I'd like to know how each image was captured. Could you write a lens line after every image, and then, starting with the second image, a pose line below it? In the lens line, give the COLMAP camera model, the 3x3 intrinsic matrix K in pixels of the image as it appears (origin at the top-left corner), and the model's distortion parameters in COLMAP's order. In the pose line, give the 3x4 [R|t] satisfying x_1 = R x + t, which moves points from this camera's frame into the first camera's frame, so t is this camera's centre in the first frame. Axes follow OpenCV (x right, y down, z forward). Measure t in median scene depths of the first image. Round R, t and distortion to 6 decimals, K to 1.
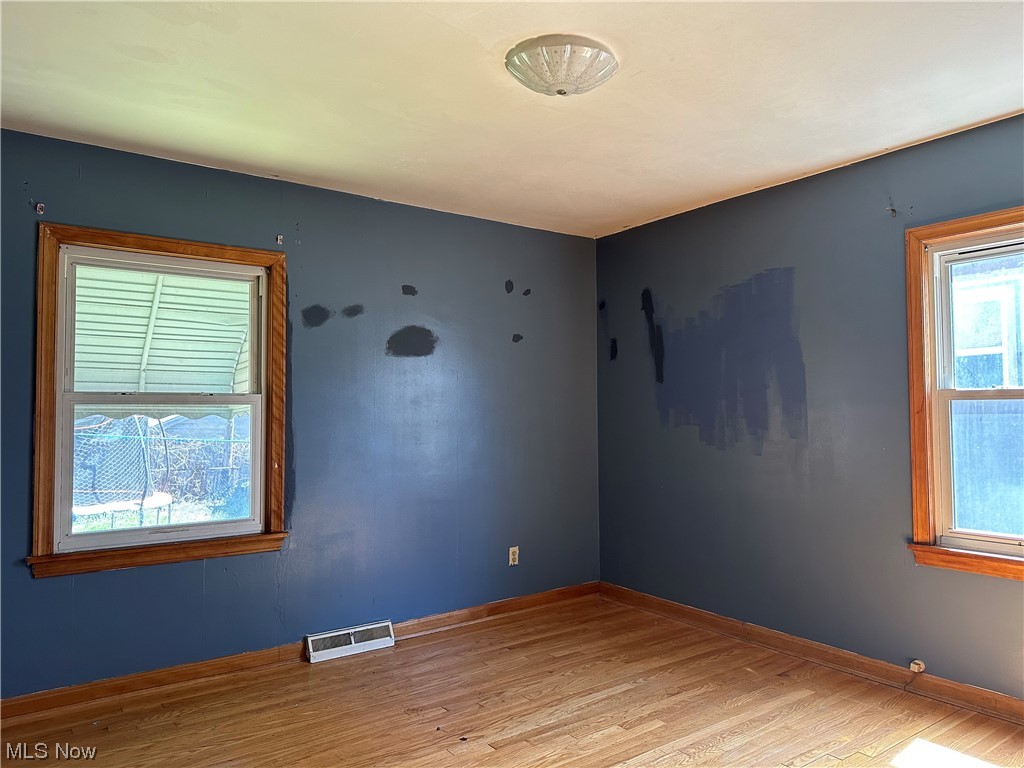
lens RADIAL K [[707.3, 0, 529.1], [0, 707.3, 383.8], [0, 0, 1]] dist [0.040363, -0.055971]
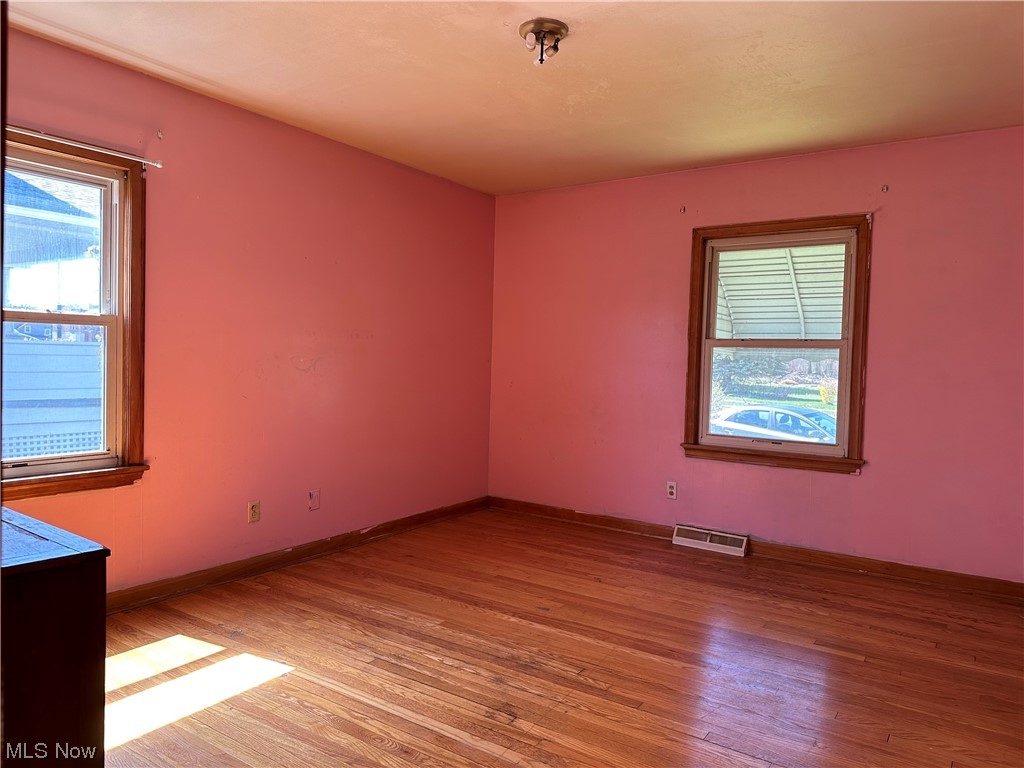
lens RADIAL K [[707.3, 0, 529.1], [0, 707.3, 383.8], [0, 0, 1]] dist [0.040363, -0.055971]
pose [[0.354377, 0.042241, -0.934148, 0.586198], [0.005048, 0.998878, 0.047083, 0.031784], [0.935089, -0.021401, 0.353766, 0.108354]]
